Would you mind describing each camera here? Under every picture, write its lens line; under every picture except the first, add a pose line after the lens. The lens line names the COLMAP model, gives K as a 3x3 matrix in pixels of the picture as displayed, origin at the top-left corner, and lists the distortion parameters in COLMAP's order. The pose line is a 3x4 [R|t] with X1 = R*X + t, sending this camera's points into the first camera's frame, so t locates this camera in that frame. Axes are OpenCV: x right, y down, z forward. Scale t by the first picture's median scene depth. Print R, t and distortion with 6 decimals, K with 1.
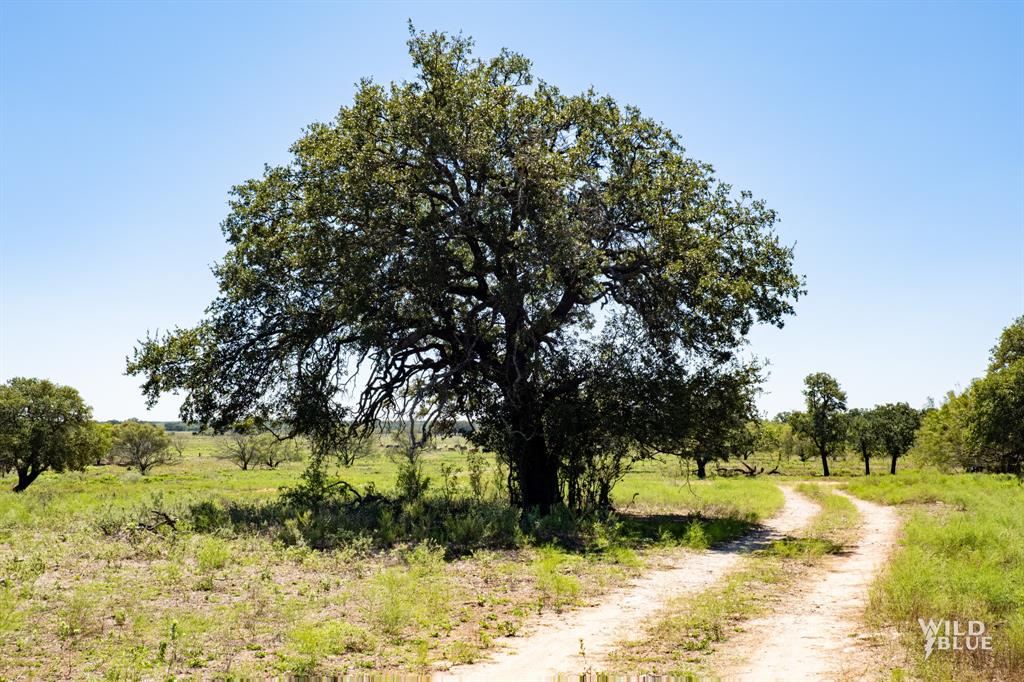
lens RADIAL K [[1049.4, 0, 511.2], [0, 1049.4, 338.3], [0, 0, 1]] dist [-0.006894, 0.000000]
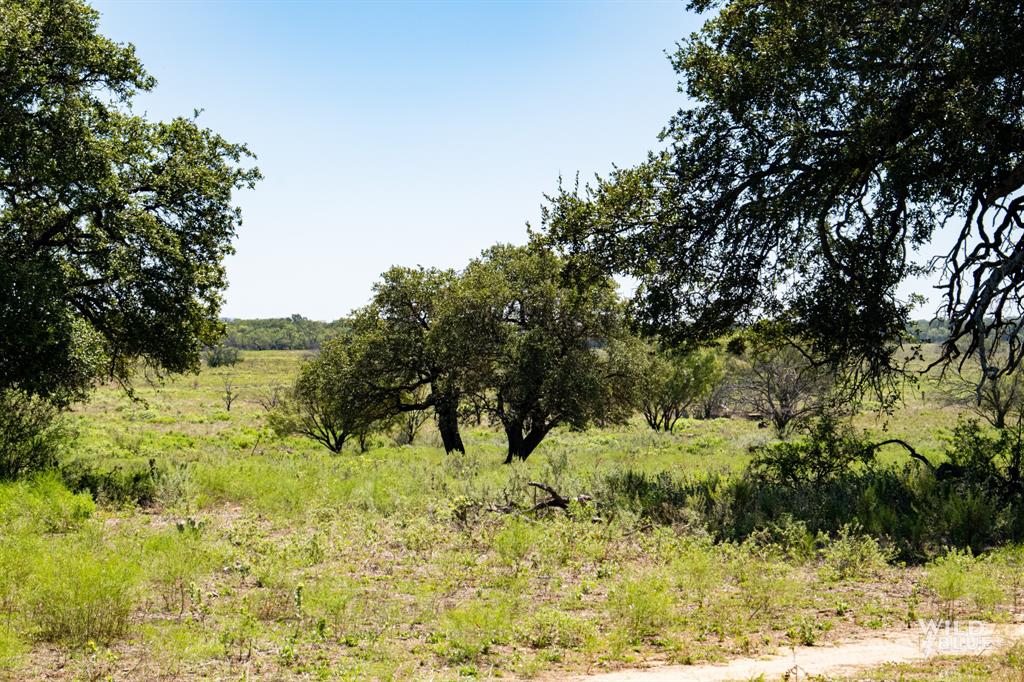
lens RADIAL K [[2274.0, 0, 512.5], [0, 2274.0, 341.4], [0, 0, 1]] dist [-0.052007, 0.000000]
pose [[0.906738, -0.011999, -0.421524, 0.144889], [0.048606, 0.995907, 0.076208, -0.013004], [0.418884, -0.089589, 0.903609, -0.133813]]
